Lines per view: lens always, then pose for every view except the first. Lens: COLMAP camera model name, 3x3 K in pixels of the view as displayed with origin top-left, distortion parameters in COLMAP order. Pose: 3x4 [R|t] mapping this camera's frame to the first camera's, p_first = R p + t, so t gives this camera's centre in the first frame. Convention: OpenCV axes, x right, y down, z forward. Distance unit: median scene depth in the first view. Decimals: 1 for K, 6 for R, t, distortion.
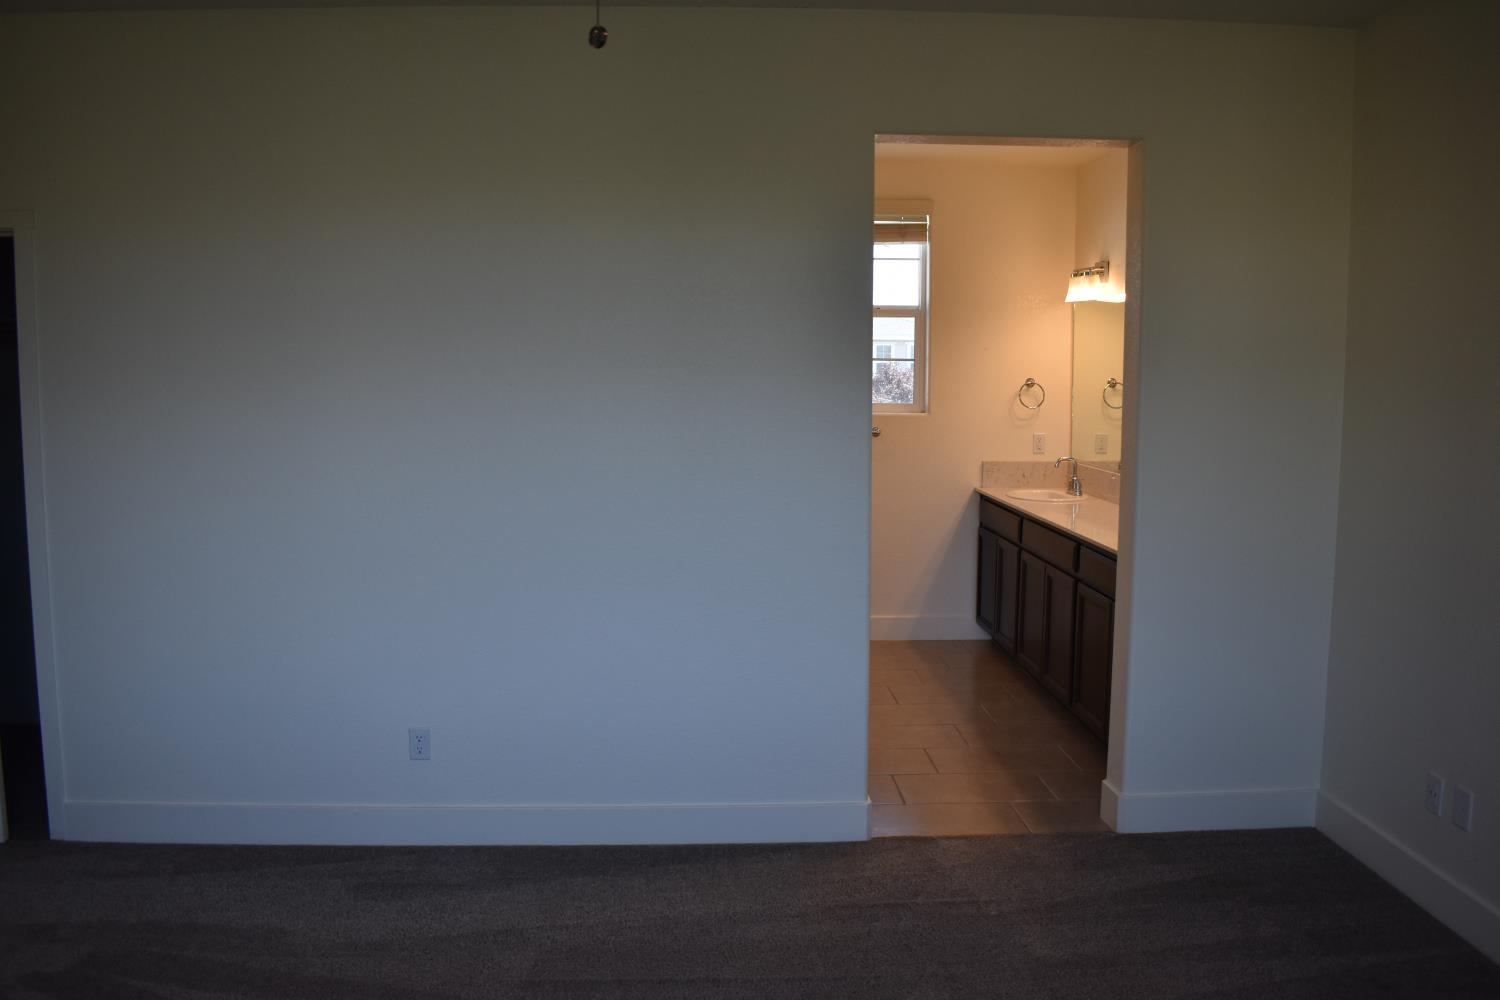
lens RADIAL K [[1167.4, 0, 742.6], [0, 1167.4, 494.2], [0, 0, 1]] dist [-0.095500, 0.011770]
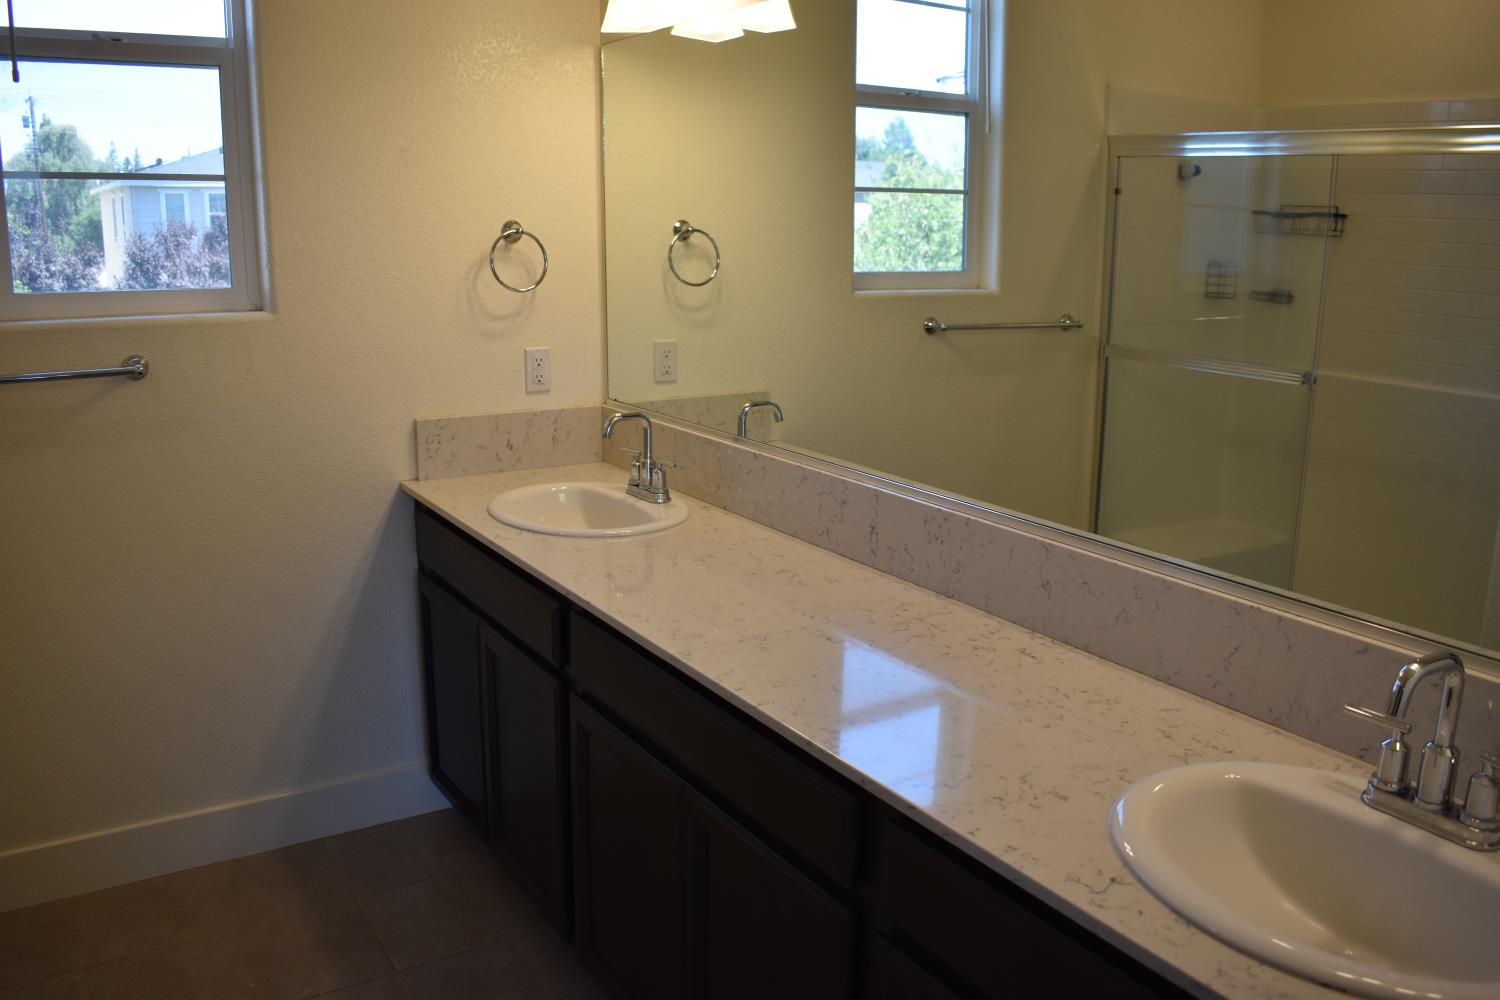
lens RADIAL K [[1167.4, 0, 742.6], [0, 1167.4, 494.2], [0, 0, 1]] dist [-0.095500, 0.011770]
pose [[0.860153, -0.107395, 0.498600, 0.095643], [0.041819, 0.989139, 0.140911, -0.056281], [-0.508318, -0.100354, 0.855302, 0.574249]]
